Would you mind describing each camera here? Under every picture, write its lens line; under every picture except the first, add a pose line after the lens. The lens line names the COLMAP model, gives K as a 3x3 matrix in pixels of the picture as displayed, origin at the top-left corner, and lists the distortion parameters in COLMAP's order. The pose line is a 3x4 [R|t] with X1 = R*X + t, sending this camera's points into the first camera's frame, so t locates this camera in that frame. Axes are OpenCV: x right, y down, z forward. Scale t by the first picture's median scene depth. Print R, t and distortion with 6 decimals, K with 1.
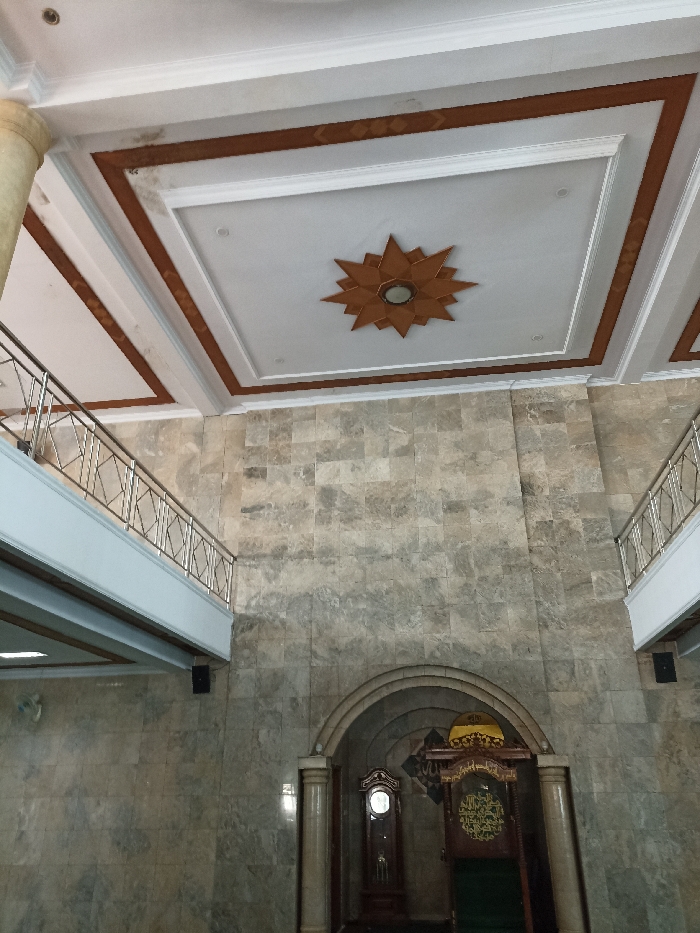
lens RADIAL K [[686.3, 0, 351.9], [0, 686.3, 467.1], [0, 0, 1]] dist [0.064440, -0.061523]
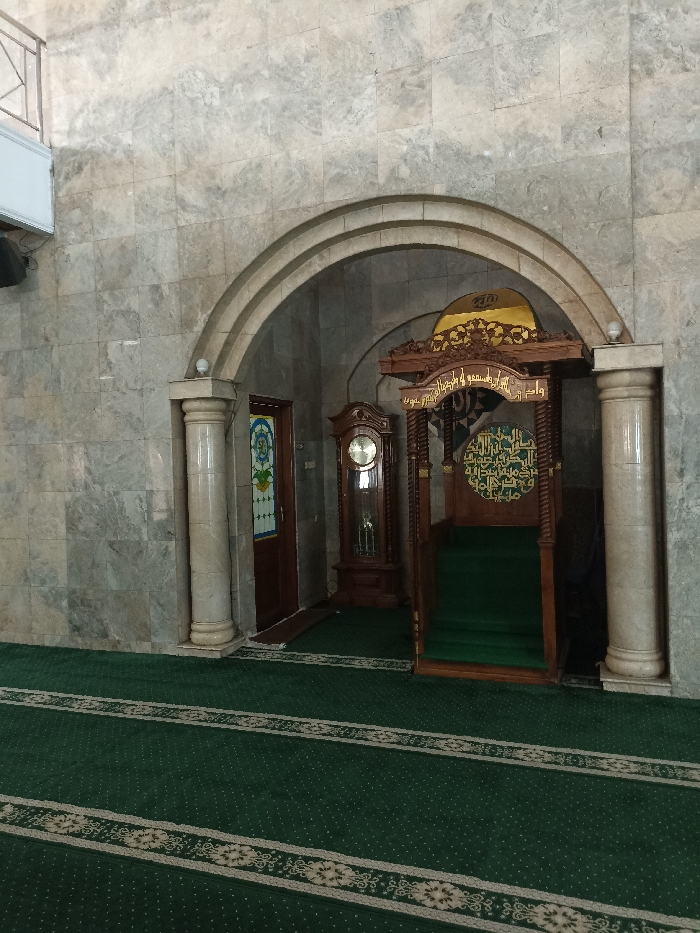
lens RADIAL K [[686.3, 0, 351.9], [0, 686.3, 467.1], [0, 0, 1]] dist [0.064440, -0.061523]
pose [[0.979733, -0.020417, -0.199266, 0.180603], [0.106781, 0.894893, 0.433318, 0.241500], [0.169474, -0.445814, 0.878936, 0.473382]]
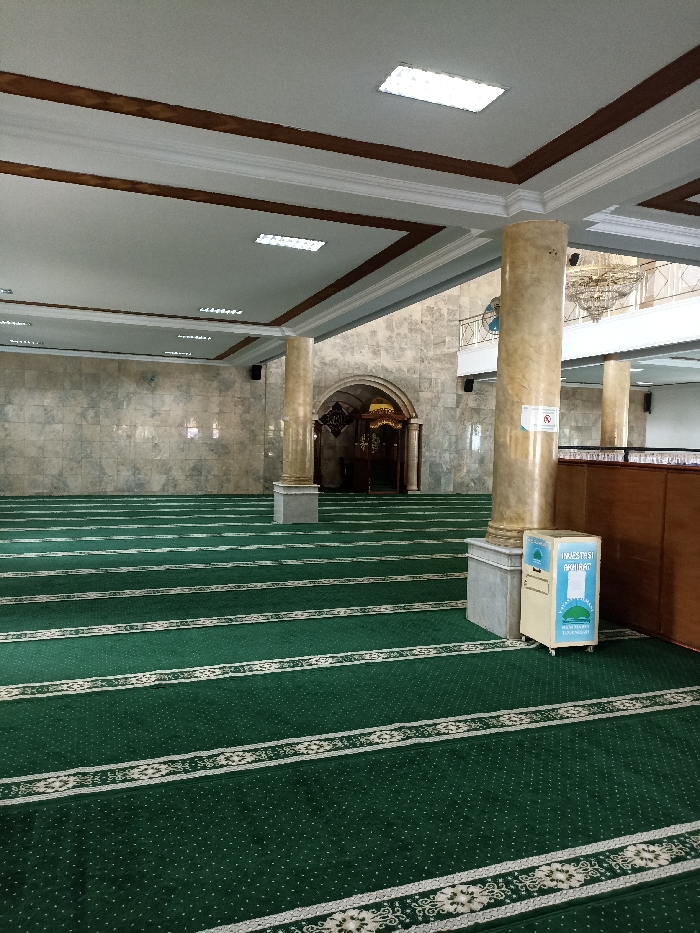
lens RADIAL K [[686.3, 0, 351.9], [0, 686.3, 467.1], [0, 0, 1]] dist [0.064440, -0.061523]
pose [[0.875366, 0.008378, 0.483389, -0.880217], [-0.235577, 0.880511, 0.411344, -0.280922], [-0.422183, -0.473952, 0.772743, -0.629504]]
